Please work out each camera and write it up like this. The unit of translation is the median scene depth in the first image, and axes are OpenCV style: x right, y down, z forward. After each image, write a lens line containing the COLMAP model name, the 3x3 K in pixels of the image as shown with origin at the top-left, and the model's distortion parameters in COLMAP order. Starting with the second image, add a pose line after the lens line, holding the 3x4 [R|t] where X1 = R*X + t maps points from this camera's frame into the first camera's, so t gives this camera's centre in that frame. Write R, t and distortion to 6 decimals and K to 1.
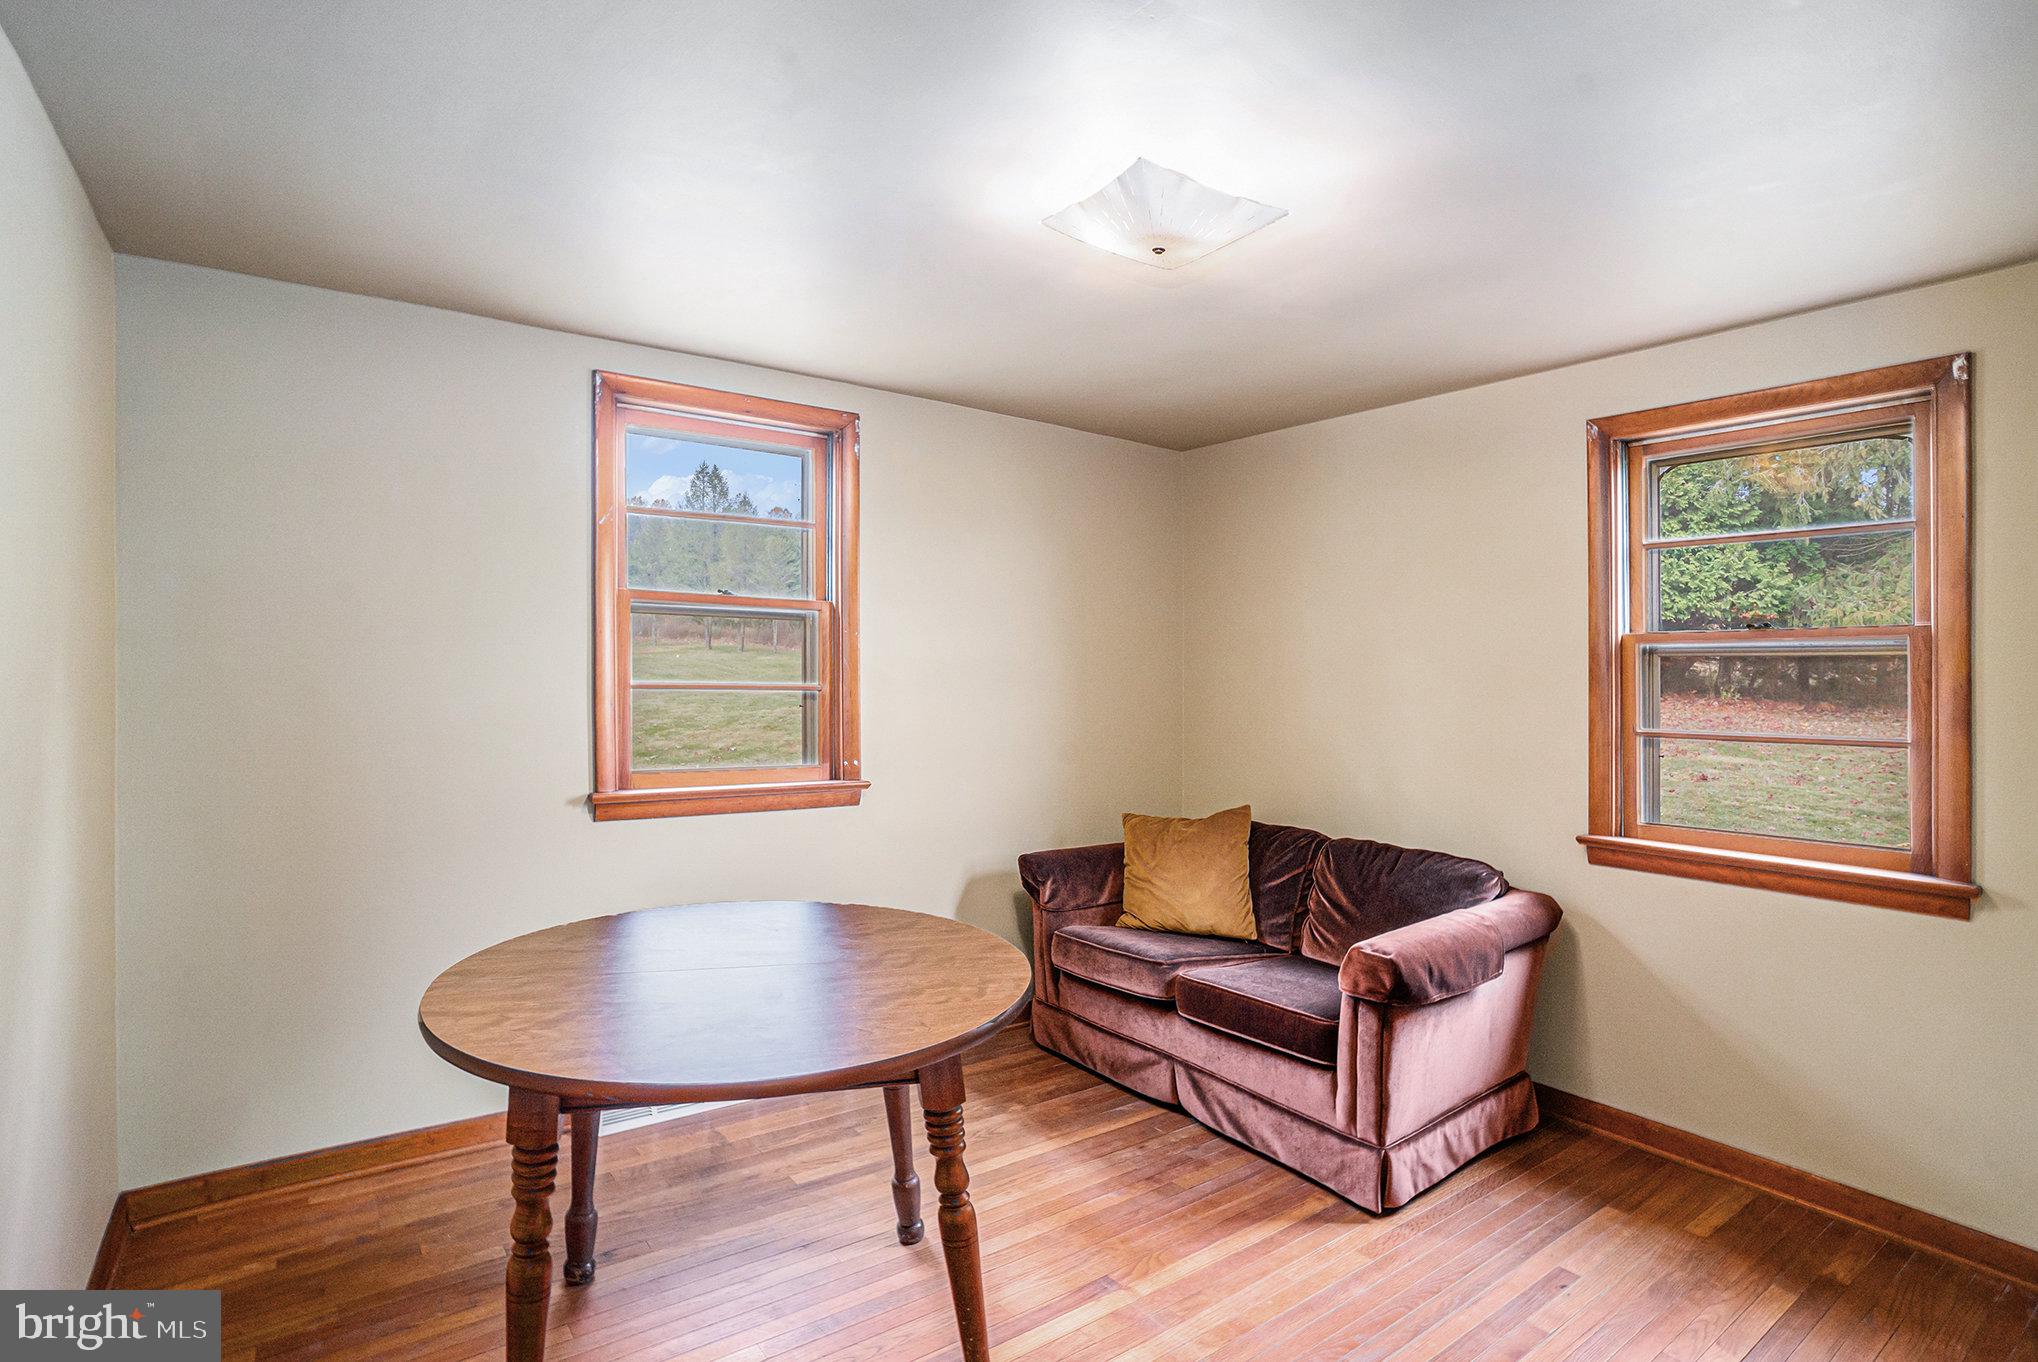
lens RADIAL K [[1009.0, 0, 1005.2], [0, 1009.0, 668.8], [0, 0, 1]] dist [-0.073531, 0.035973]
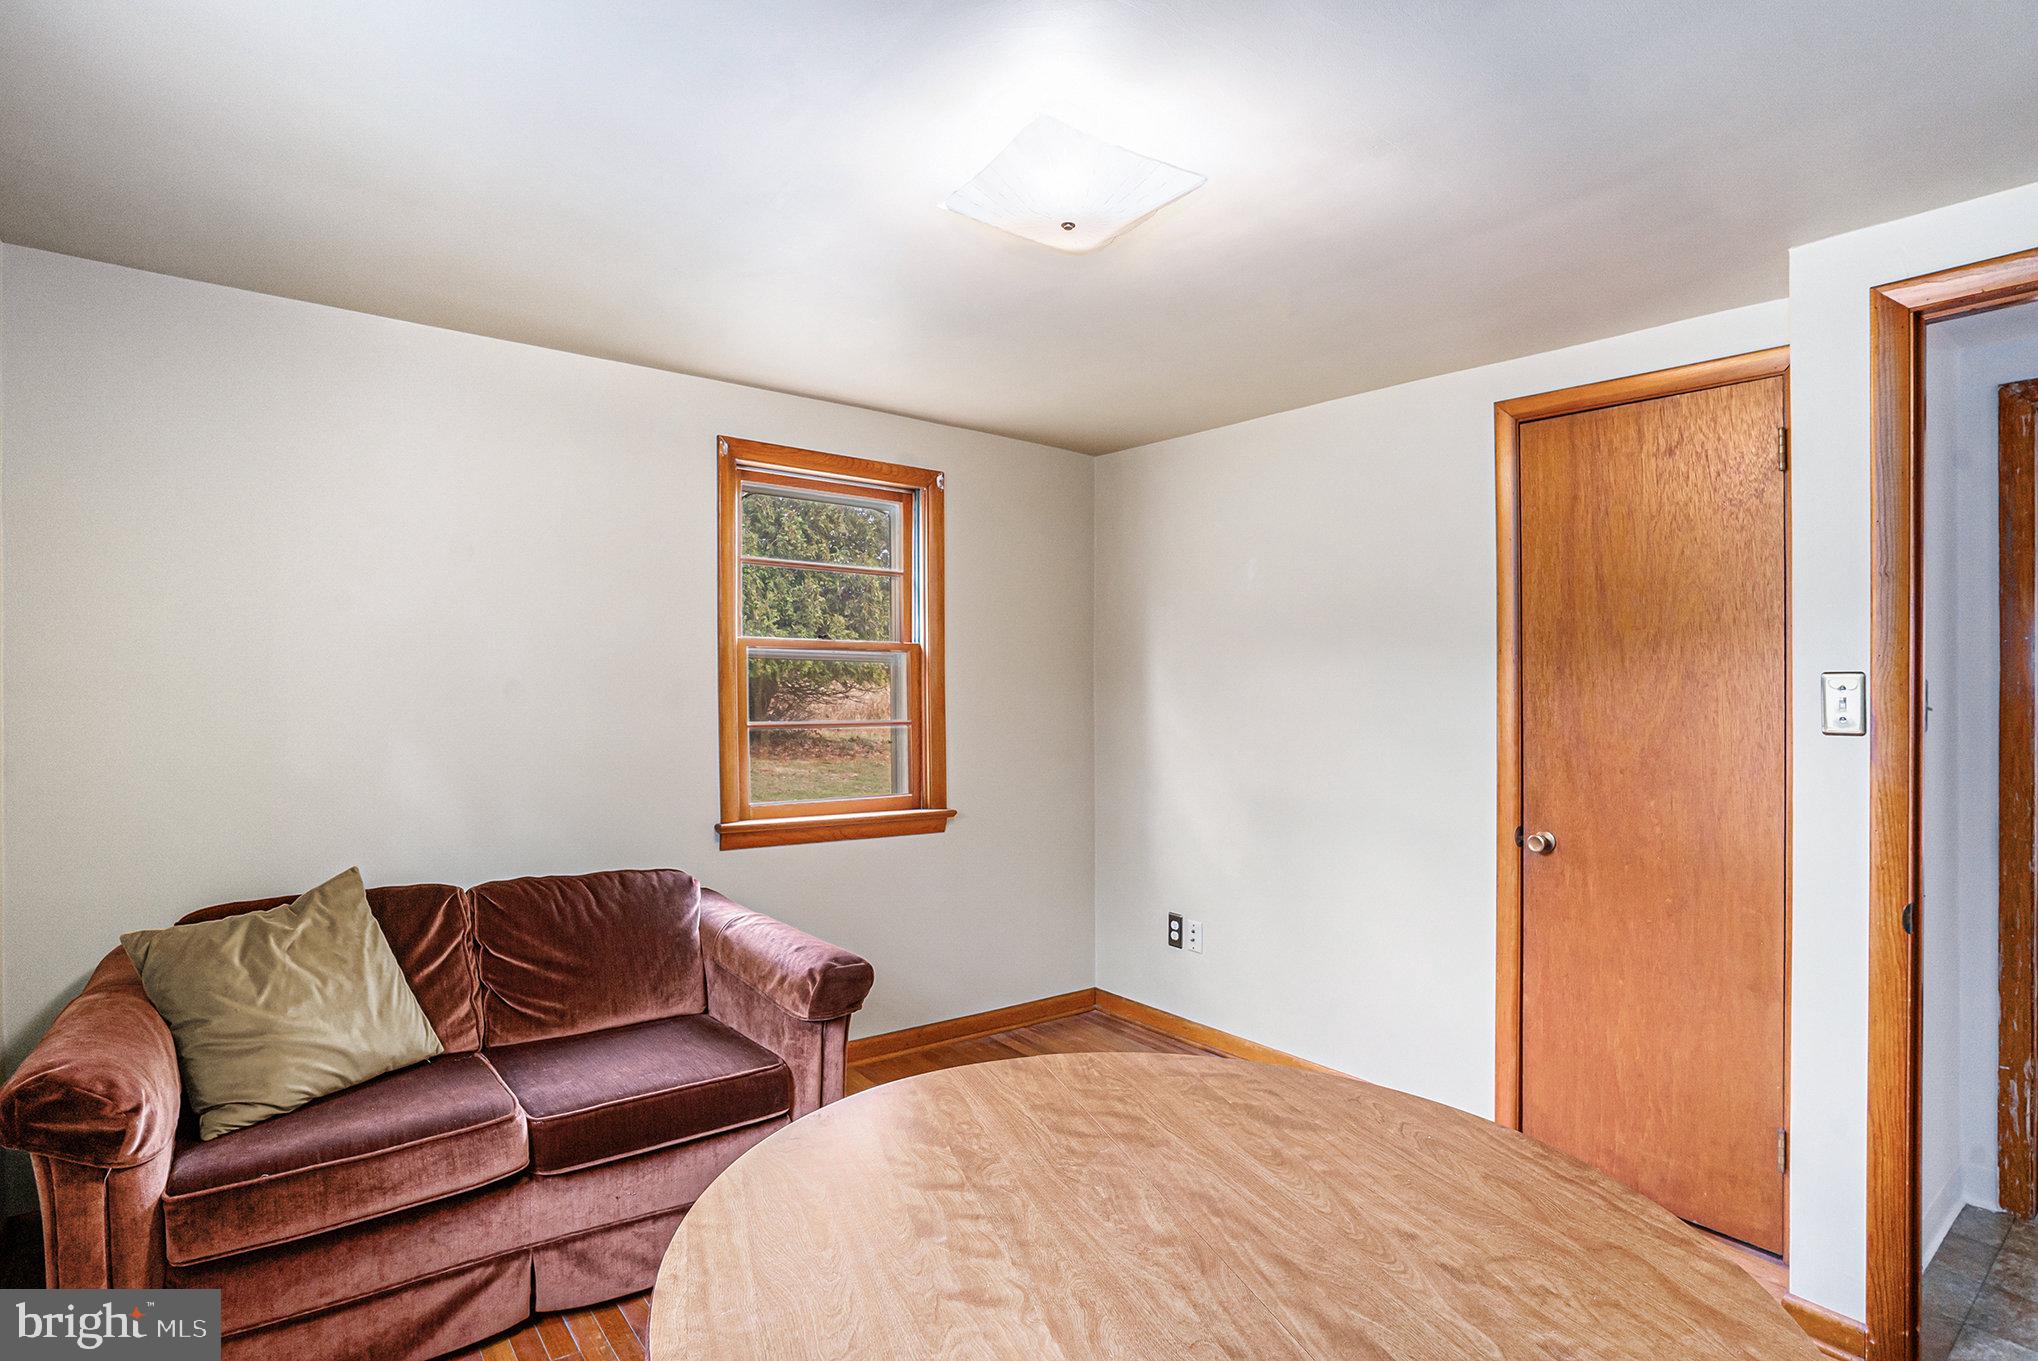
lens RADIAL K [[1009.0, 0, 1005.2], [0, 1009.0, 668.3], [0, 0, 1]] dist [-0.073531, 0.035973]
pose [[-0.015121, 0.005611, 0.999870, -0.500490], [-0.023064, 0.999716, -0.005959, -0.000388], [-0.999620, -0.023151, -0.014987, 0.715044]]
